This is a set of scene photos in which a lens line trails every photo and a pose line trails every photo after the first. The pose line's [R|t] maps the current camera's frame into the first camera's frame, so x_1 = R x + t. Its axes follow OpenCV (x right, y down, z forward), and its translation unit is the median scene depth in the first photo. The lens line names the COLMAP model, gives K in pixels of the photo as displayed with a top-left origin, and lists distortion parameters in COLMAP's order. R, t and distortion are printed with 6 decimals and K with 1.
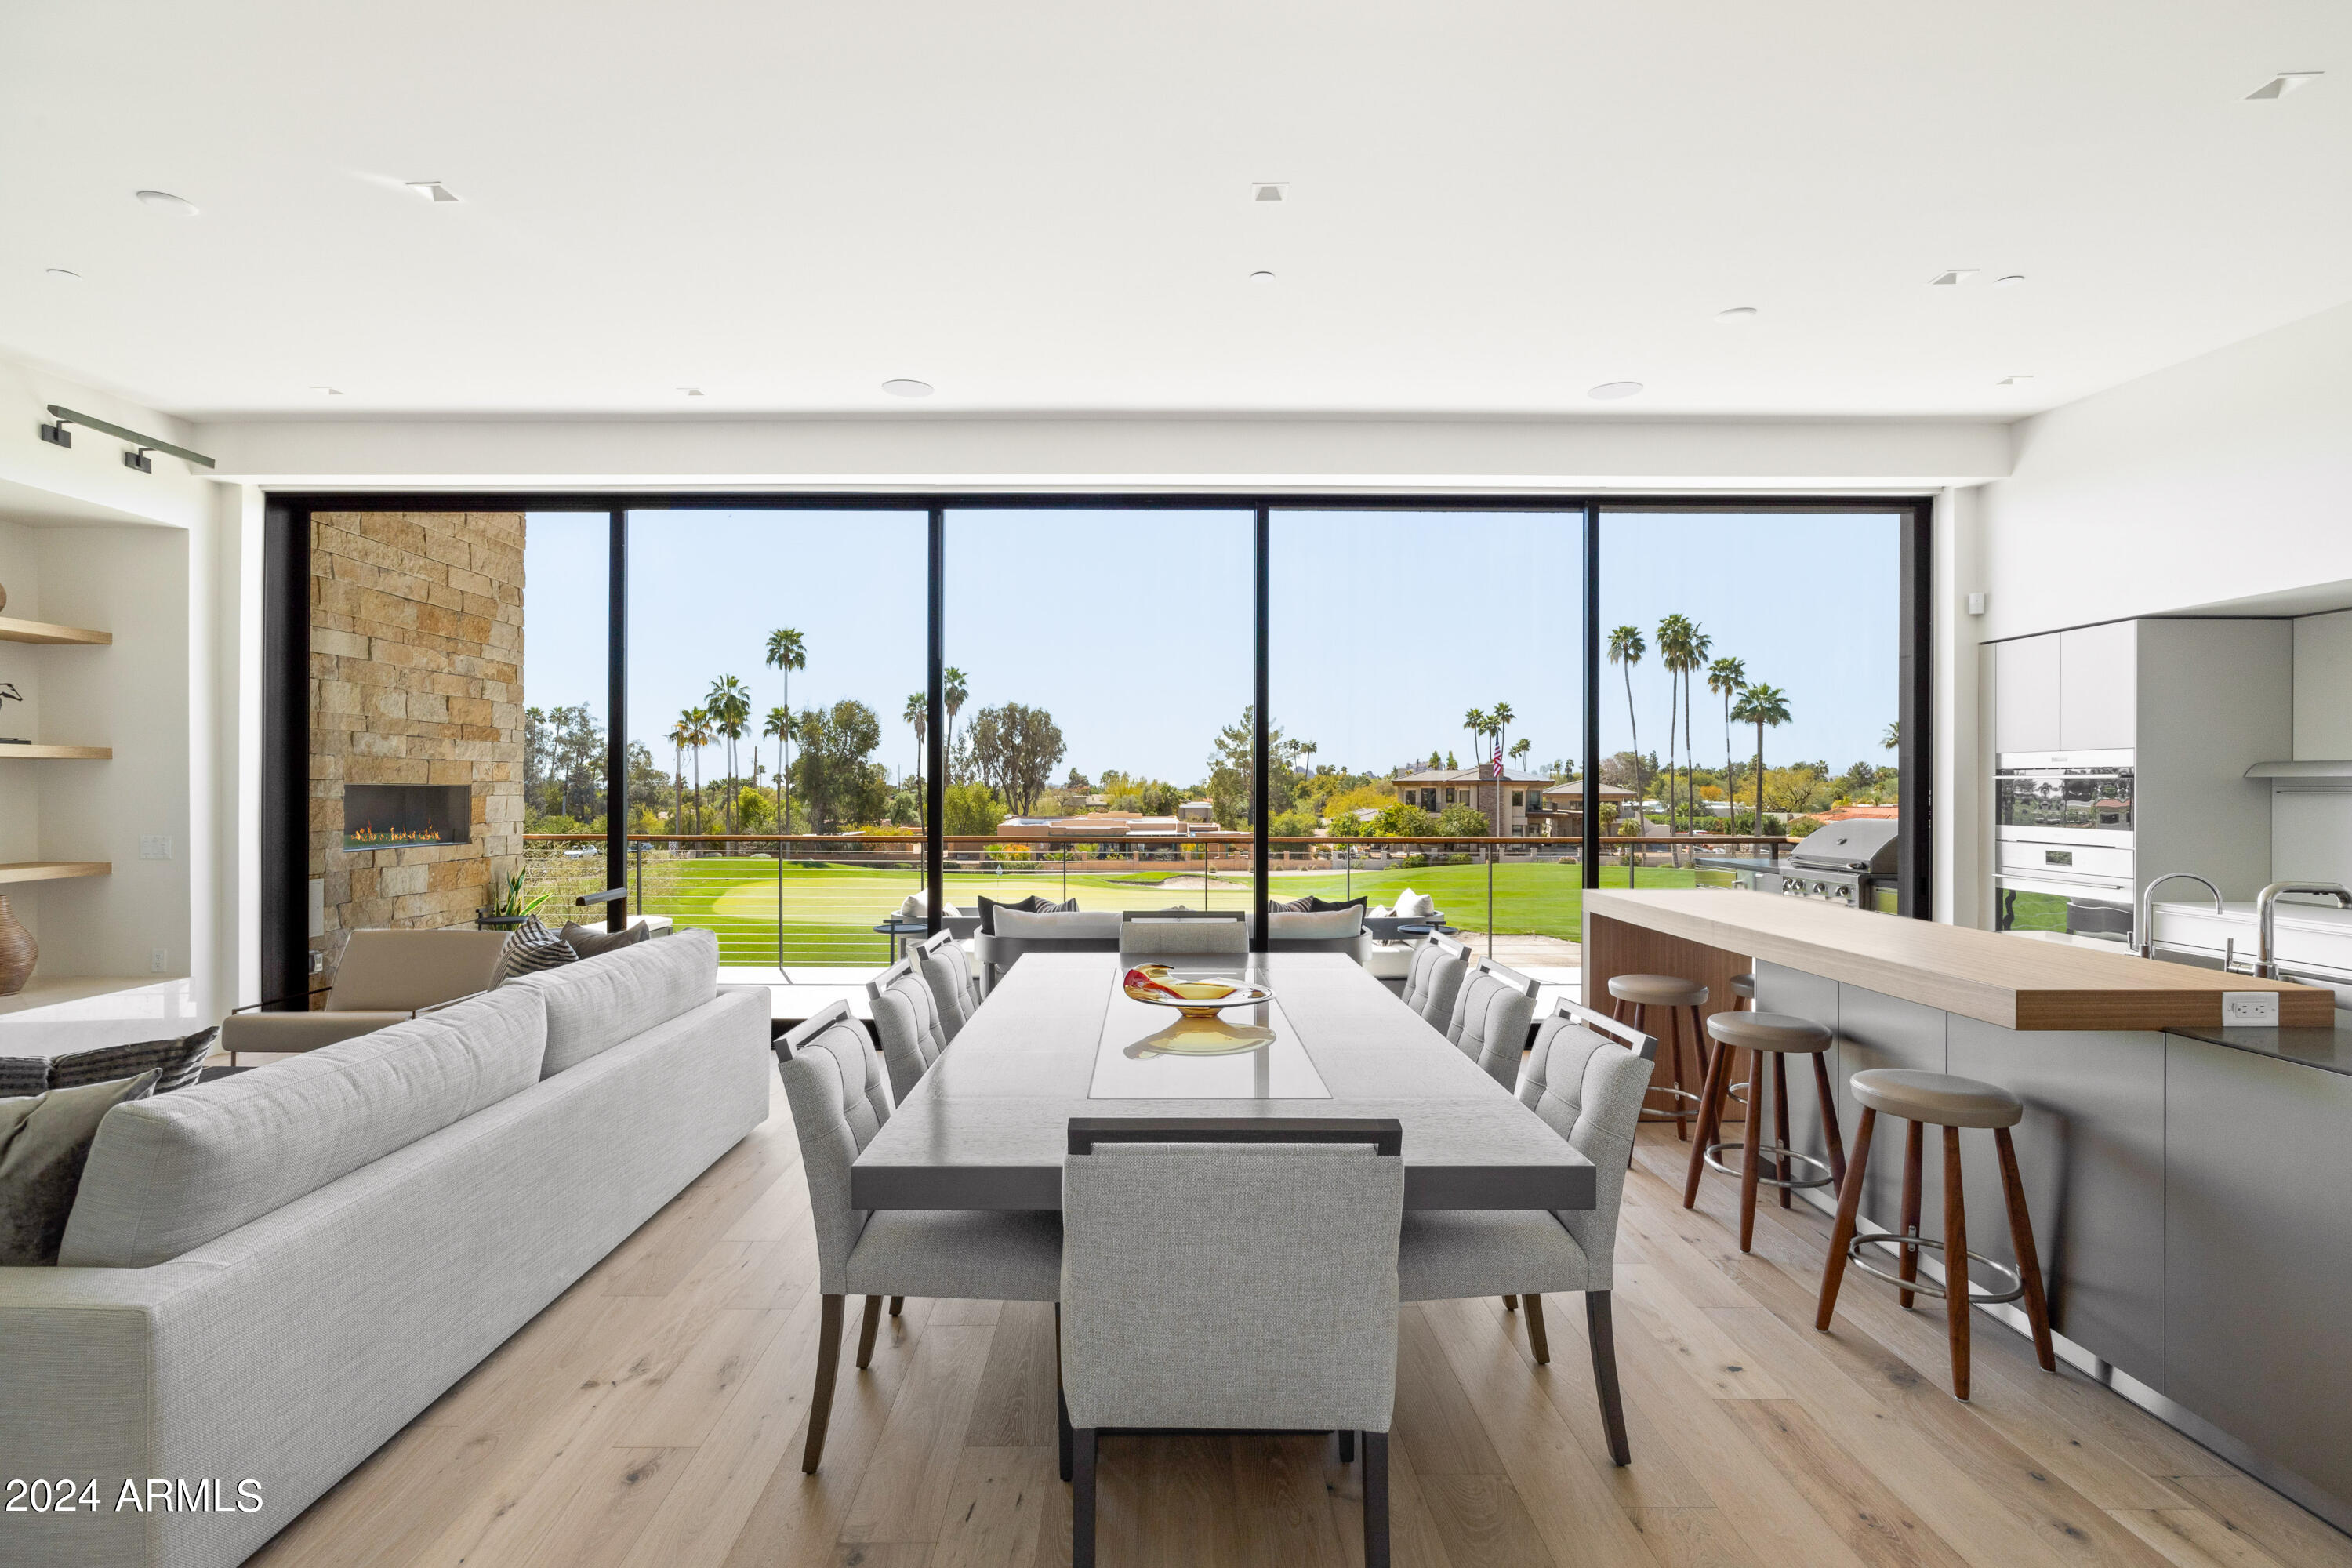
lens RADIAL K [[1046.4, 0, 1147.8], [0, 1046.4, 788.1], [0, 0, 1]] dist [-0.011458, 0.004081]
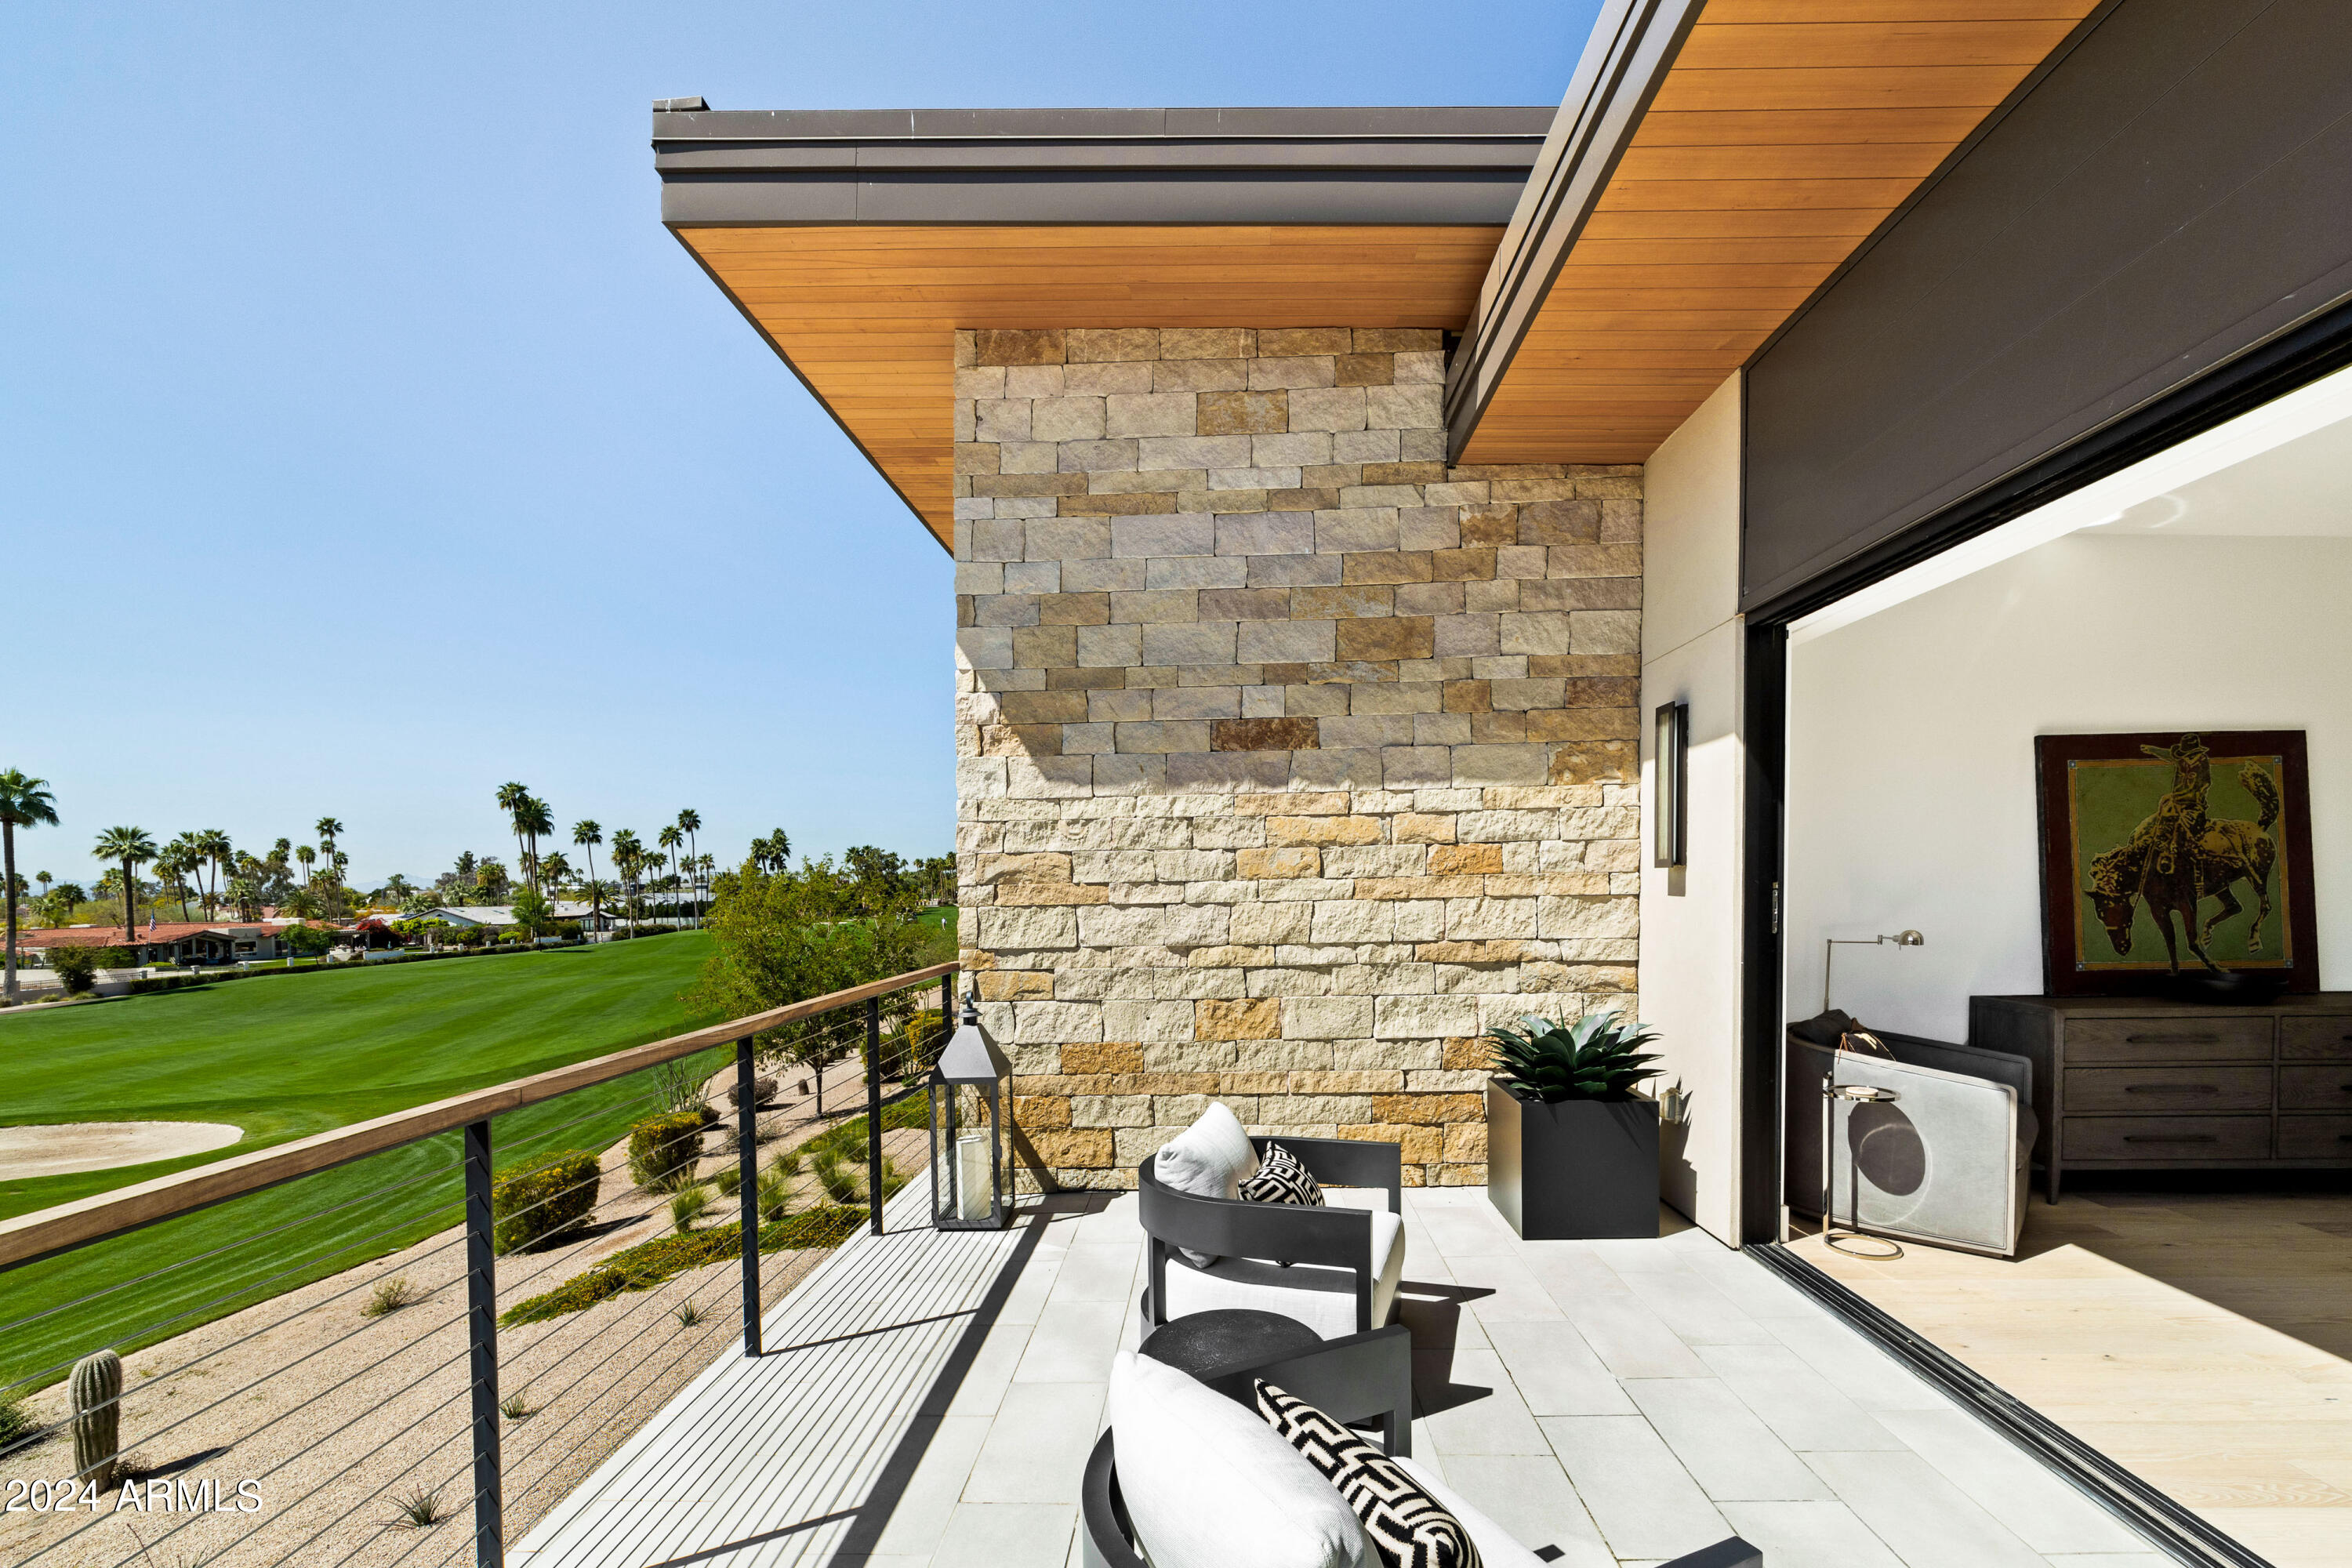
lens RADIAL K [[1030.8, 0, 1199.9], [0, 1030.8, 919.9], [0, 0, 1]] dist [-0.001661, -0.000053]
pose [[0.023871, -0.033358, 0.999158, -0.146083], [0.015425, 0.999336, 0.032996, -0.001858], [-0.999596, 0.014625, 0.024369, 0.099650]]
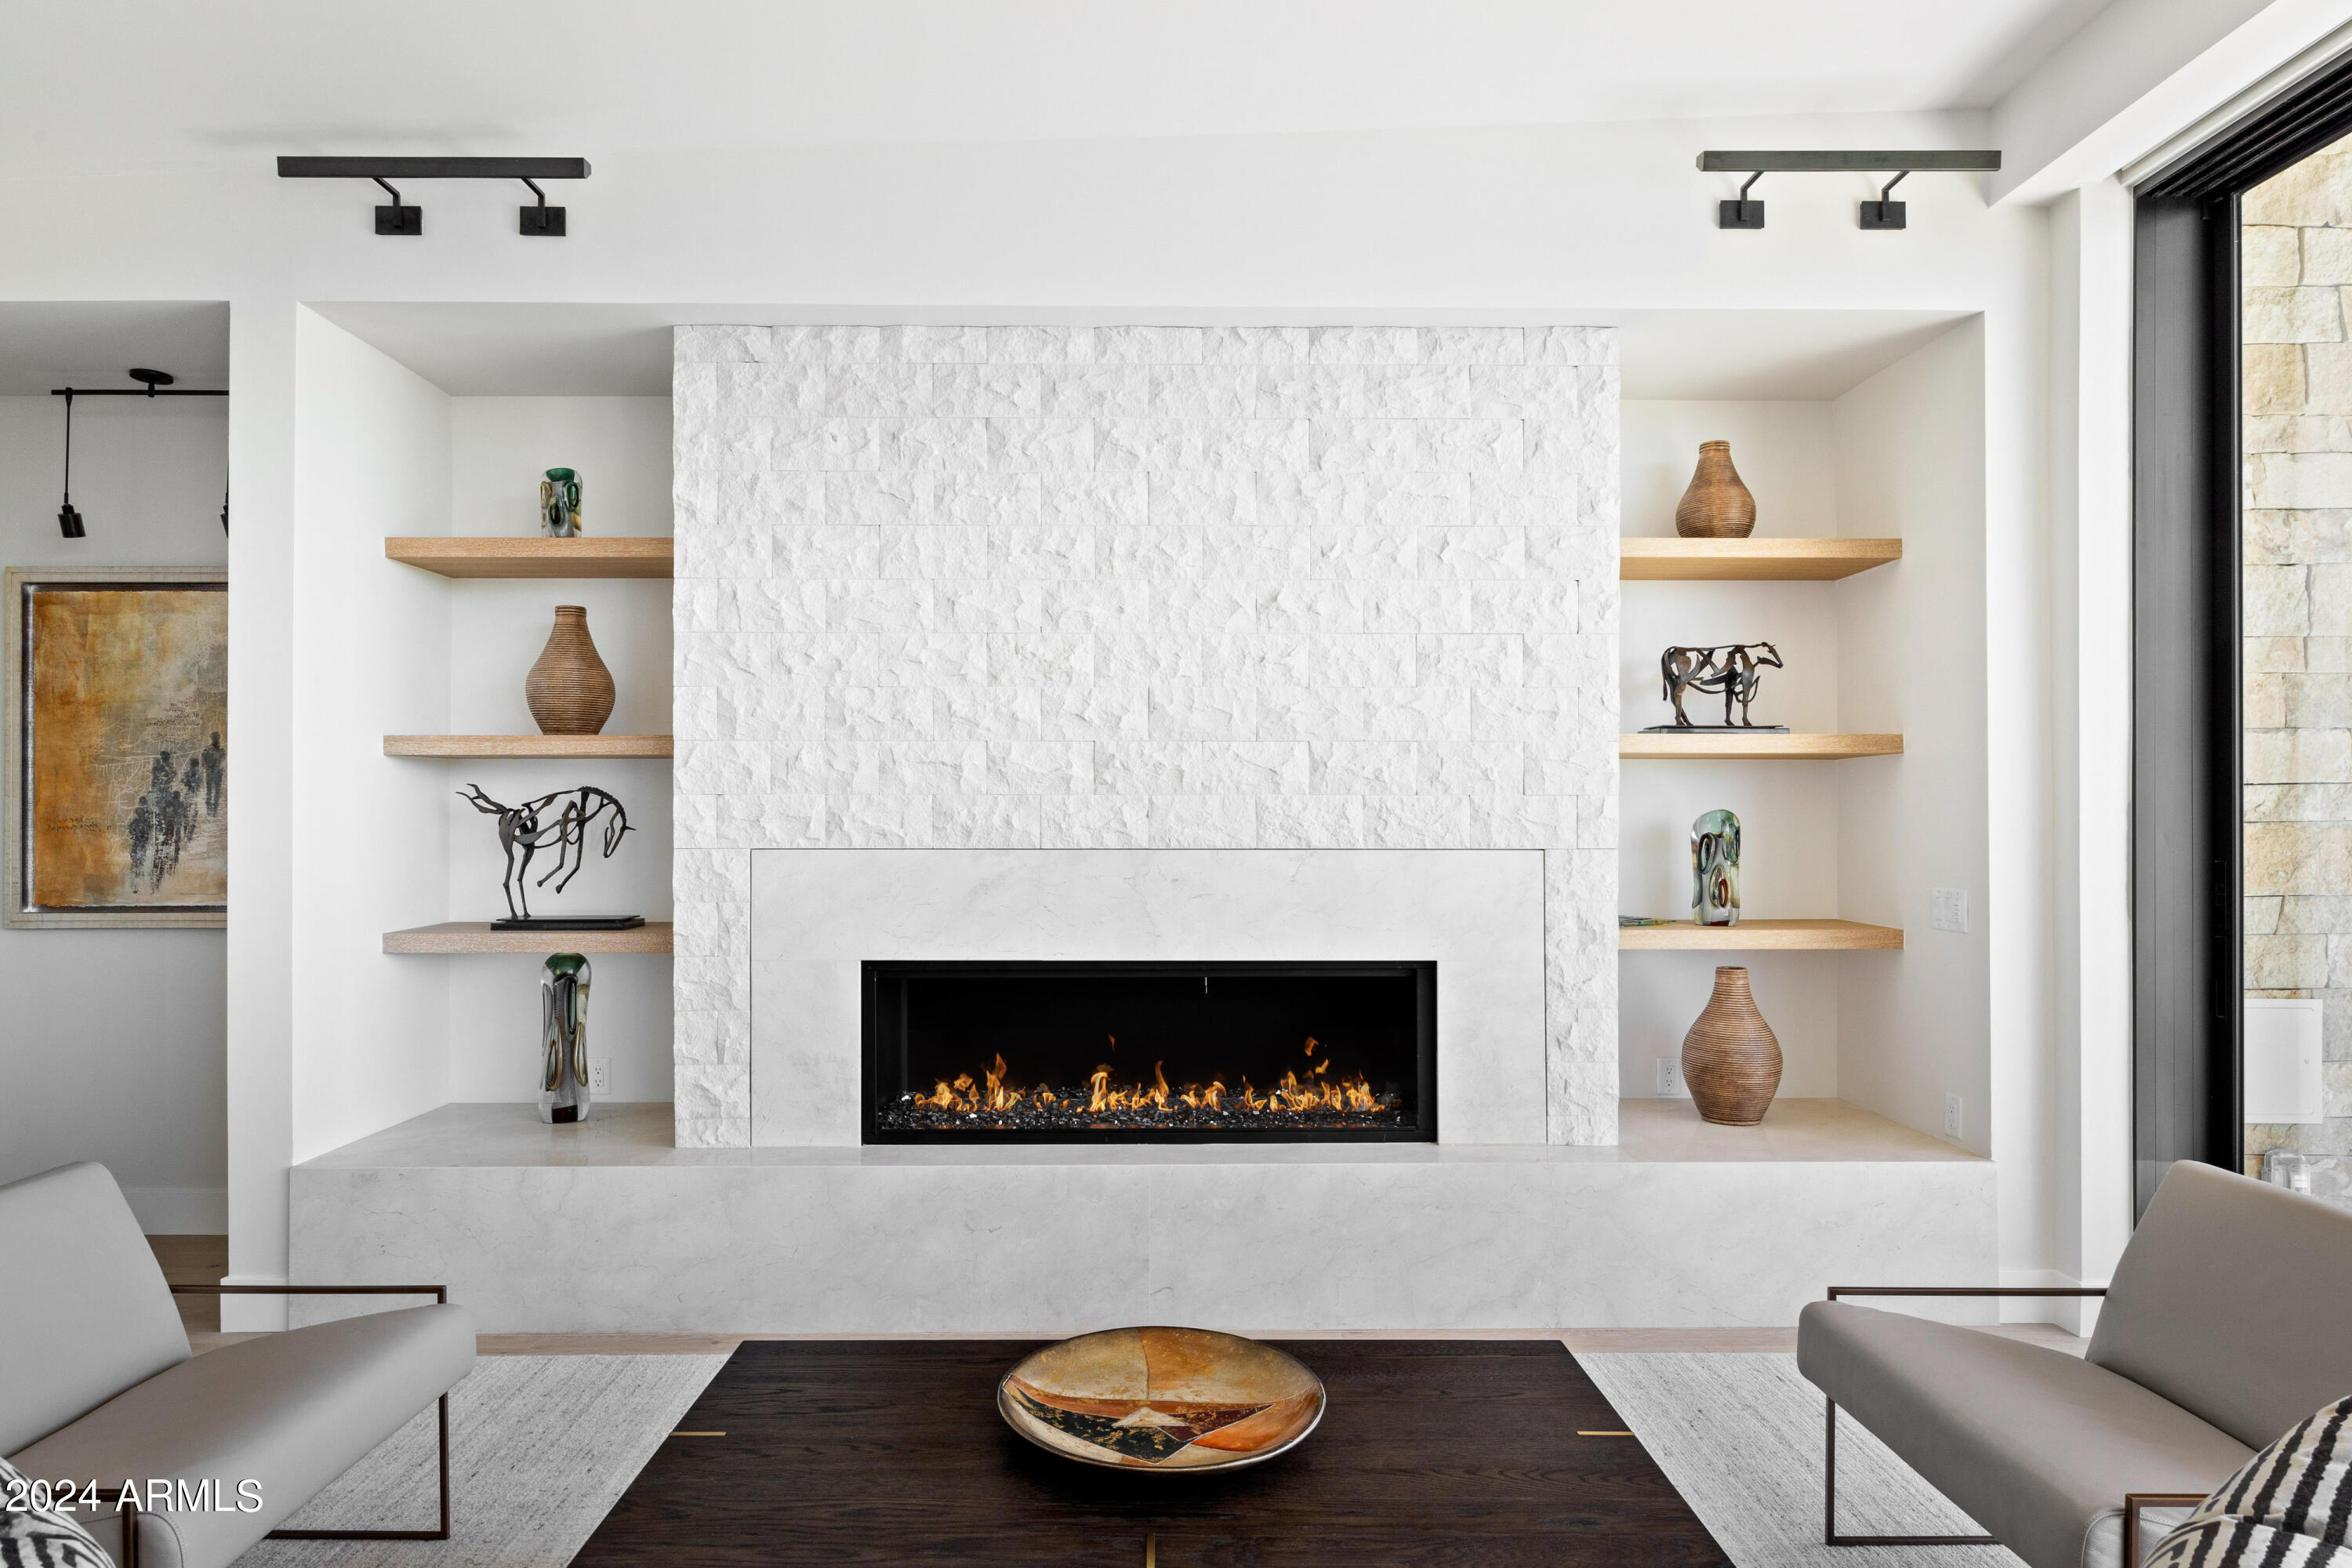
lens RADIAL K [[1328.6, 0, 1165.3], [0, 1328.6, 813.0], [0, 0, 1]] dist [0.000169, -0.004324]
pose [[0.008425, -0.008661, -0.999927, -0.018354], [-0.000284, 0.999962, -0.008664, 0.000885], [0.999964, 0.000357, 0.008423, 0.041734]]
